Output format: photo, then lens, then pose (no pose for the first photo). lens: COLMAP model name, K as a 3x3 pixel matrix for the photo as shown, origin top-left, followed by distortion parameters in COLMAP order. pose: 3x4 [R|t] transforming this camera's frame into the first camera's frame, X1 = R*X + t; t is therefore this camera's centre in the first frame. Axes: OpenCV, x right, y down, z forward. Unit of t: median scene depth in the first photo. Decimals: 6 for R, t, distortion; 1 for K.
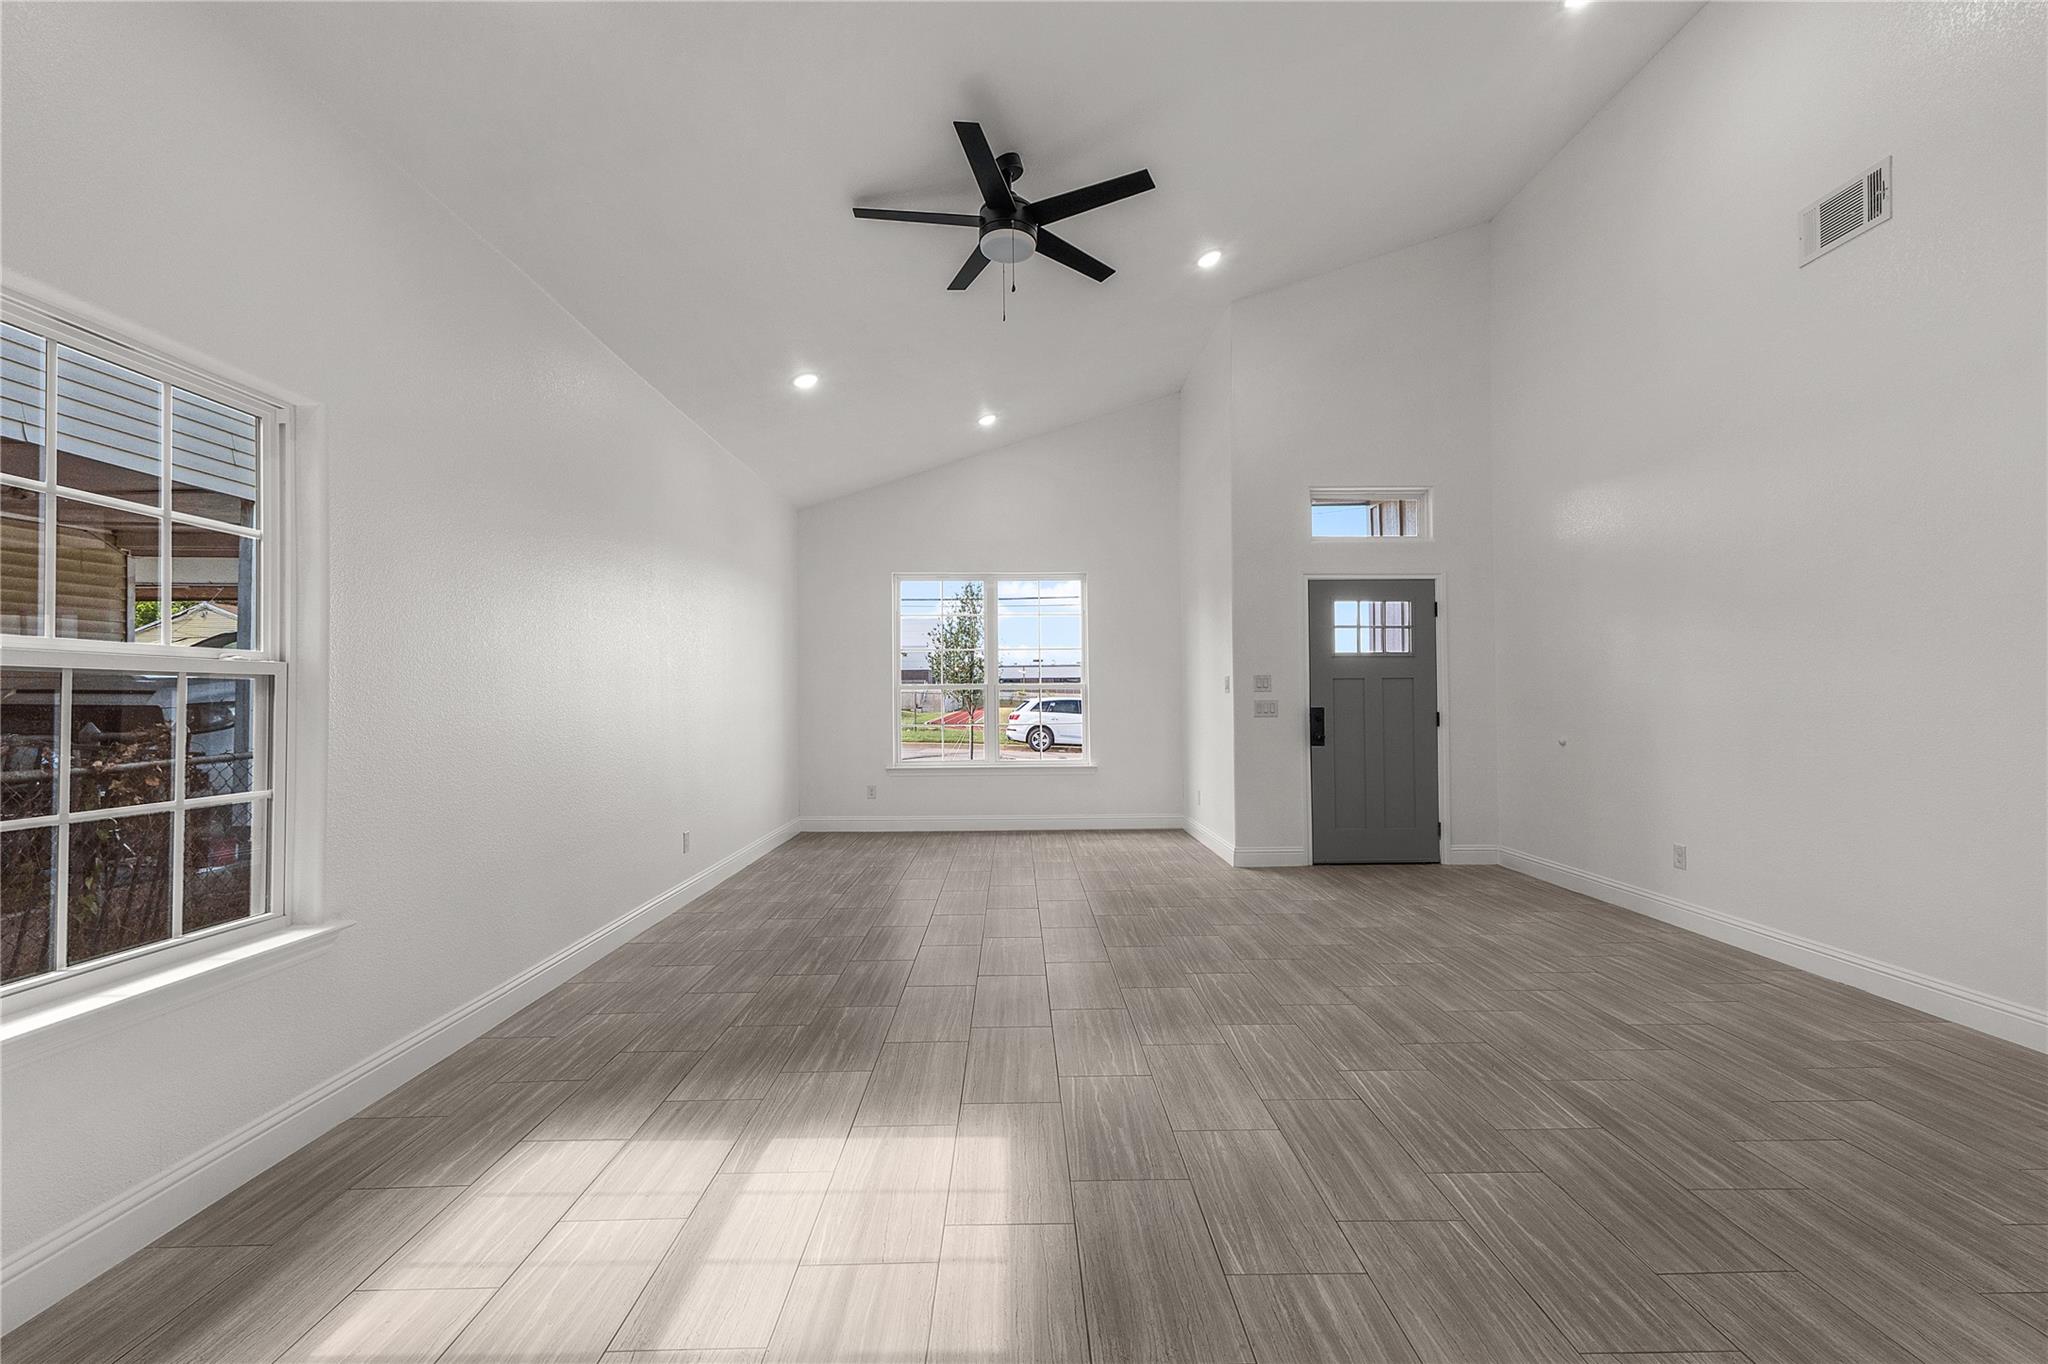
lens RADIAL K [[880.3, 0, 1058.4], [0, 880.3, 683.0], [0, 0, 1]] dist [0.003869, 0.000324]
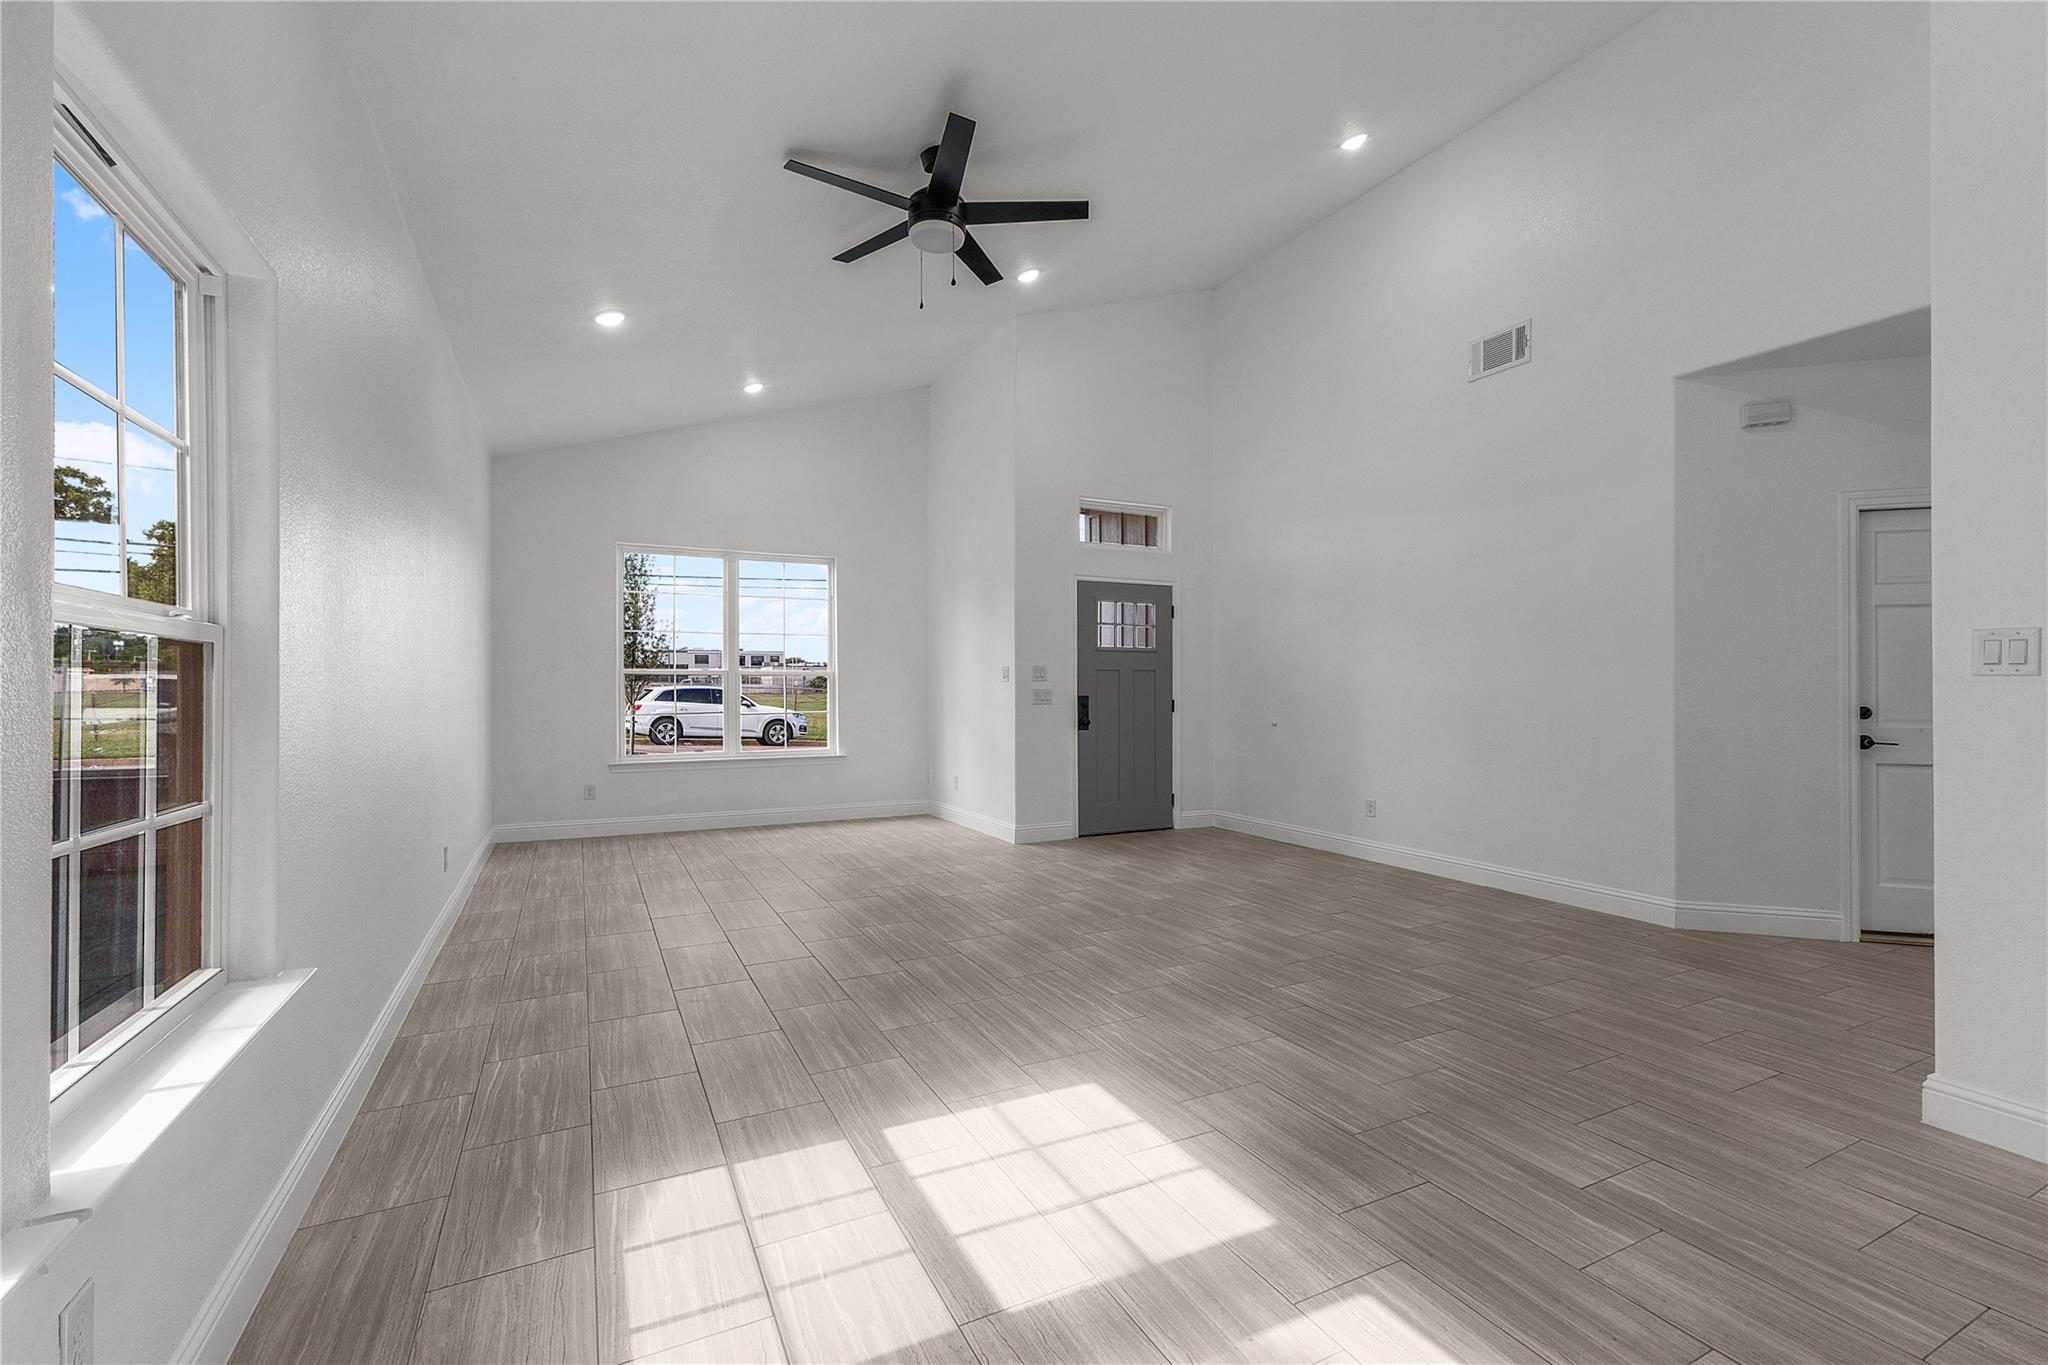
lens RADIAL K [[880.3, 0, 1058.4], [0, 880.3, 683.5], [0, 0, 1]] dist [0.003869, 0.000324]
pose [[0.897942, 0.008422, 0.440032, -0.356393], [-0.013527, 0.999873, 0.008466, 0.005569], [-0.439905, -0.013554, 0.897942, 0.023221]]
